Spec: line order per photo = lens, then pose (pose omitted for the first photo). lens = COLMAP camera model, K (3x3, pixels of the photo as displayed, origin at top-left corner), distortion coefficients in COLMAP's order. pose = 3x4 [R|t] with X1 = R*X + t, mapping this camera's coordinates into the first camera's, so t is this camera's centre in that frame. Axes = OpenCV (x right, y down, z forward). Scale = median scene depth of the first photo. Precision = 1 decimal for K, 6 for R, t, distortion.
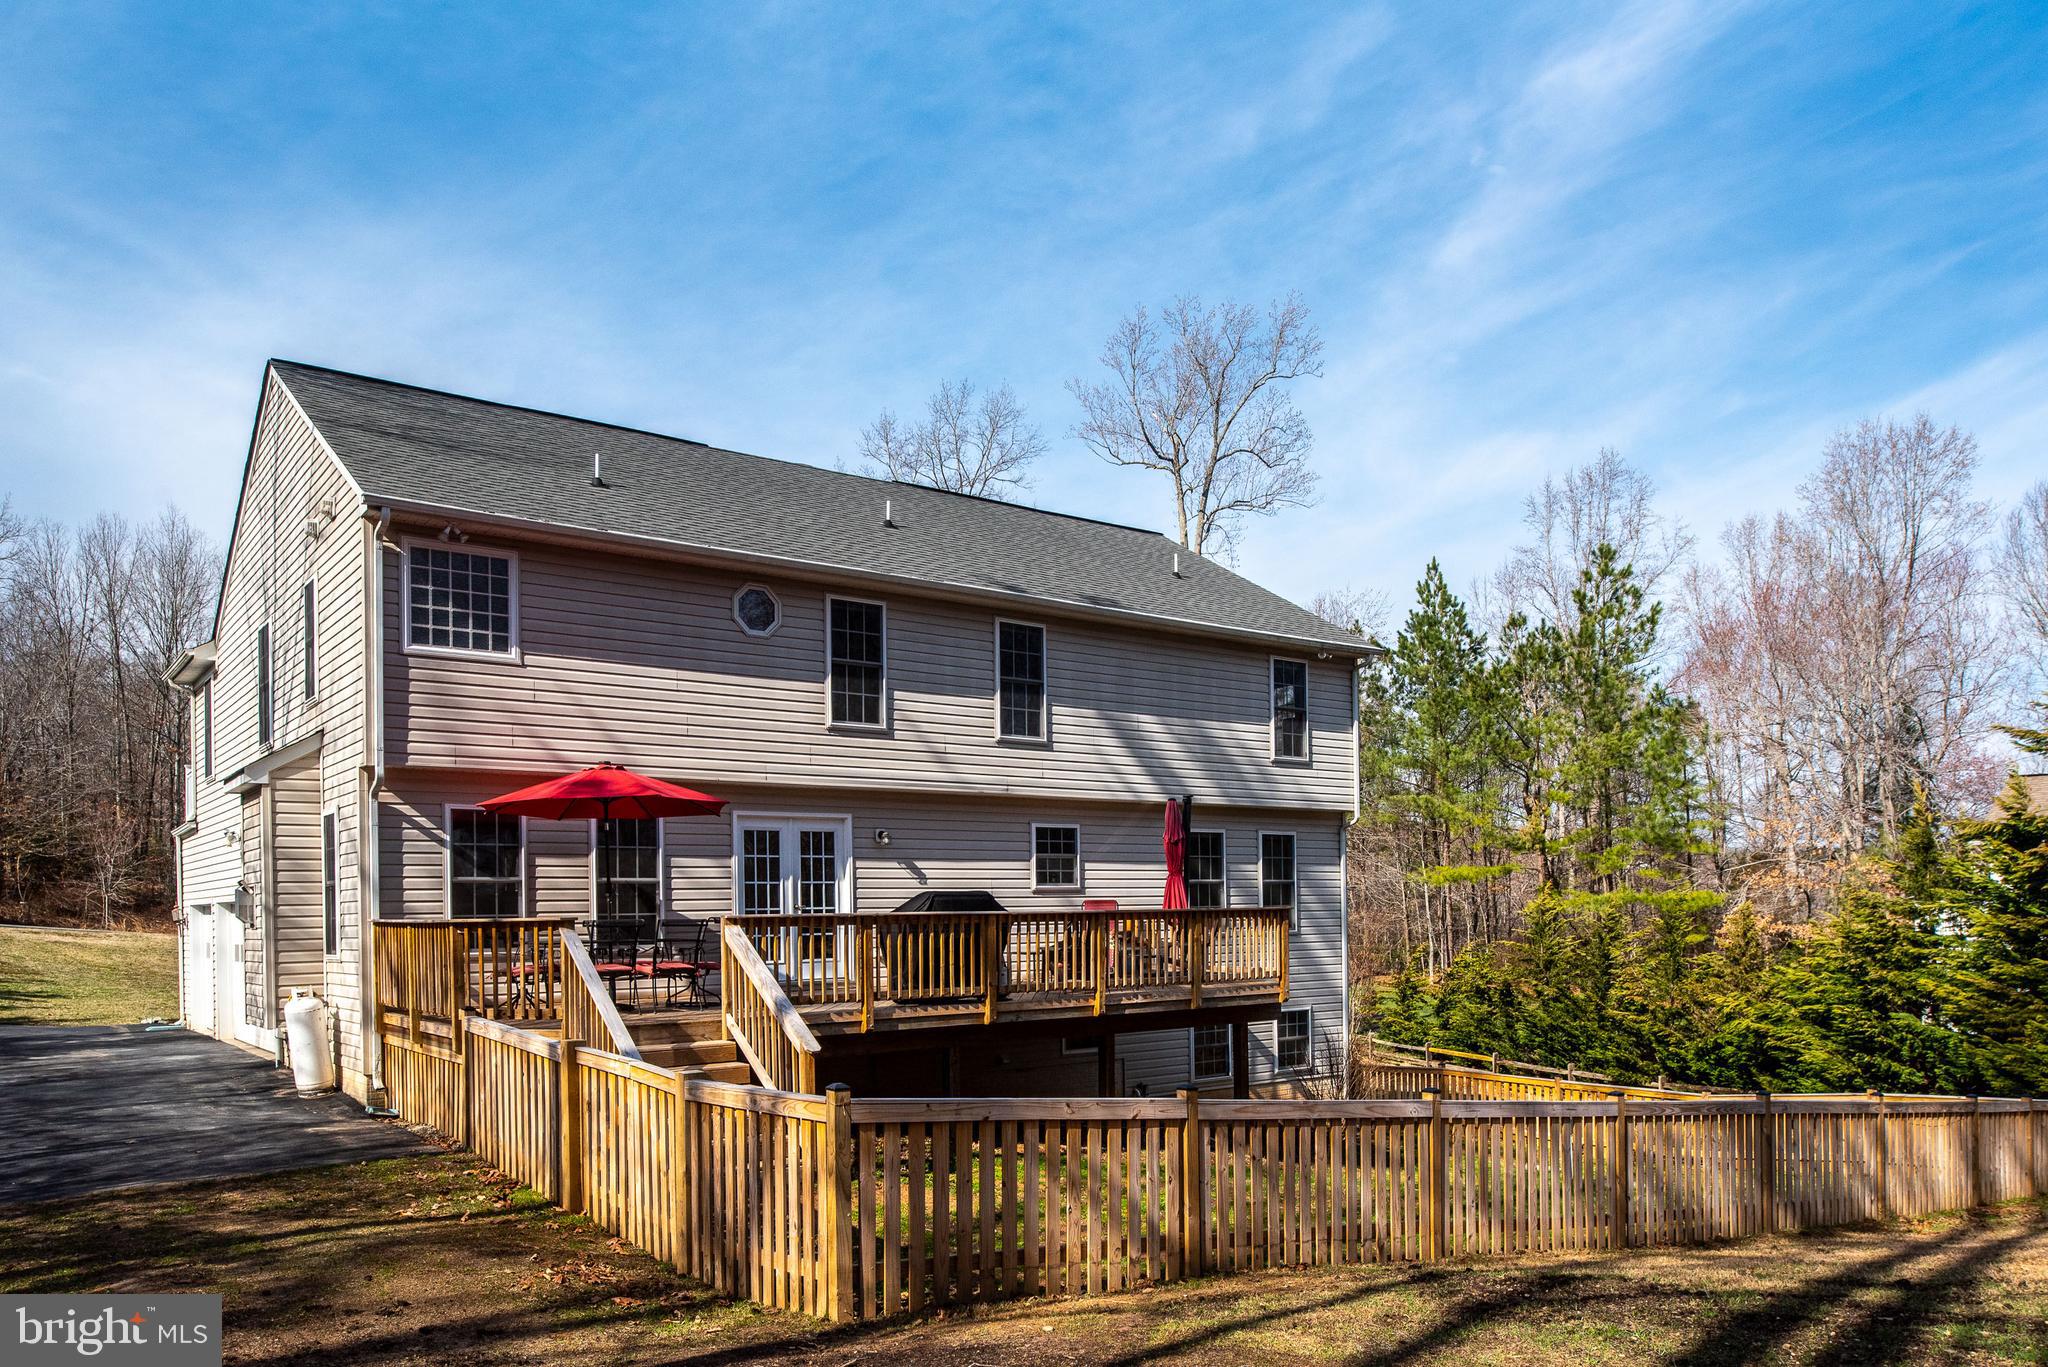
lens RADIAL K [[1473.9, 0, 957.0], [0, 1473.9, 906.3], [0, 0, 1]] dist [-0.007156, -0.002745]
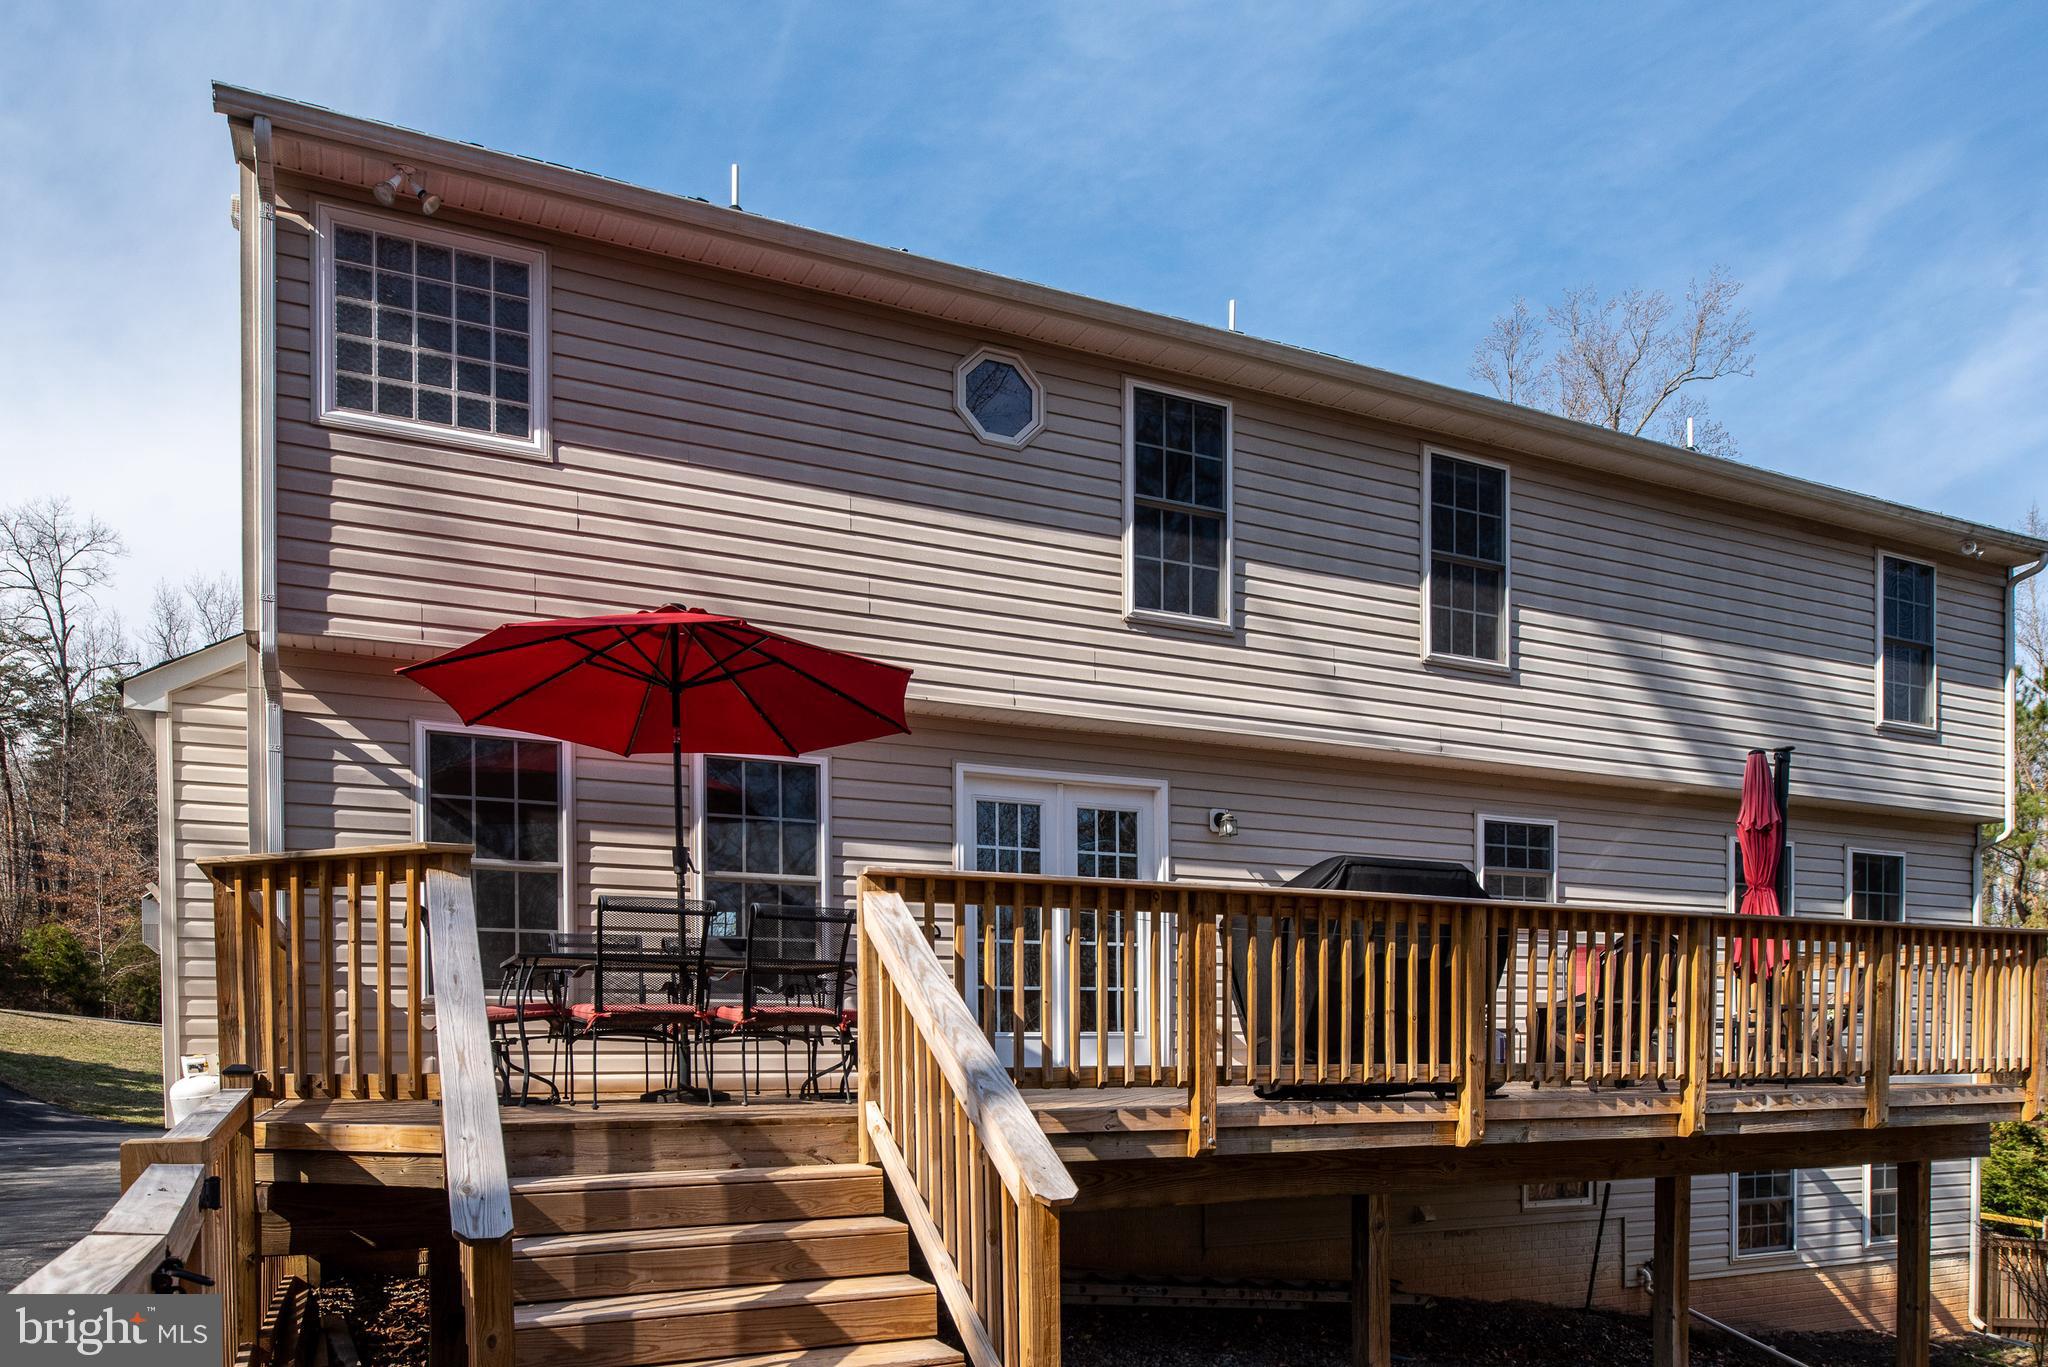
lens RADIAL K [[1326.1, 0, 956.6], [0, 1326.1, 1085.8], [0, 0, 1]] dist [-0.009444, -0.004870]
pose [[0.974513, 0.011645, -0.224030, -0.035661], [-0.006511, 0.999699, 0.023645, 0.045339], [0.224238, -0.021583, 0.974295, 0.487797]]
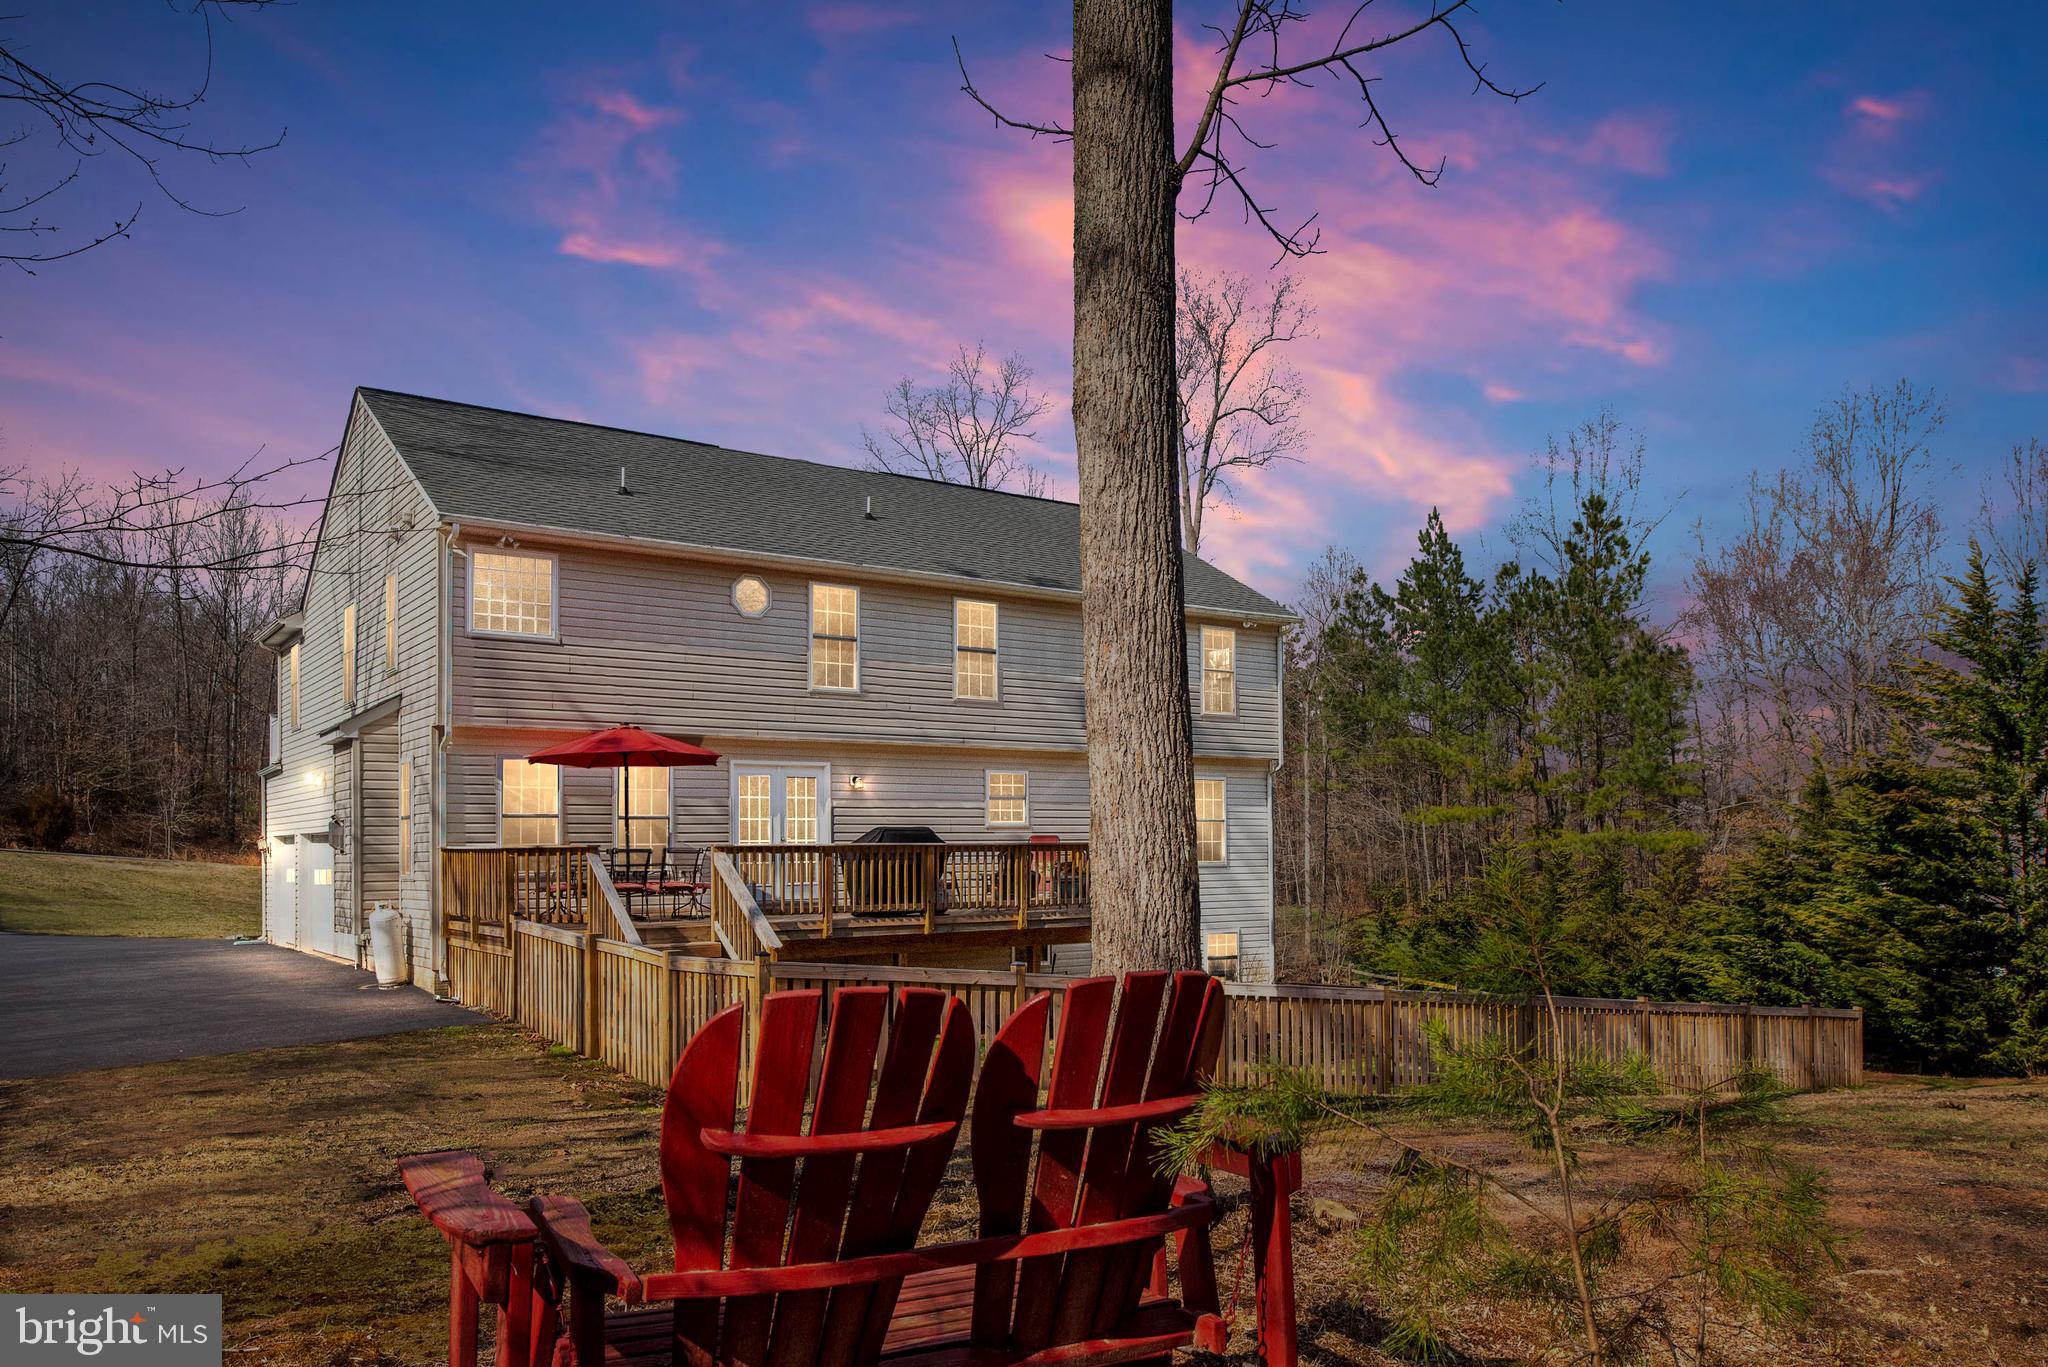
lens RADIAL K [[1516.7, 0, 946.4], [0, 1516.7, 807.9], [0, 0, 1]] dist [-0.009707, -0.005546]
pose [[0.999346, 0.004775, -0.035835, 0.071479], [-0.005623, 0.999706, -0.023606, 0.003219], [0.035712, 0.023792, 0.999079, -0.244769]]
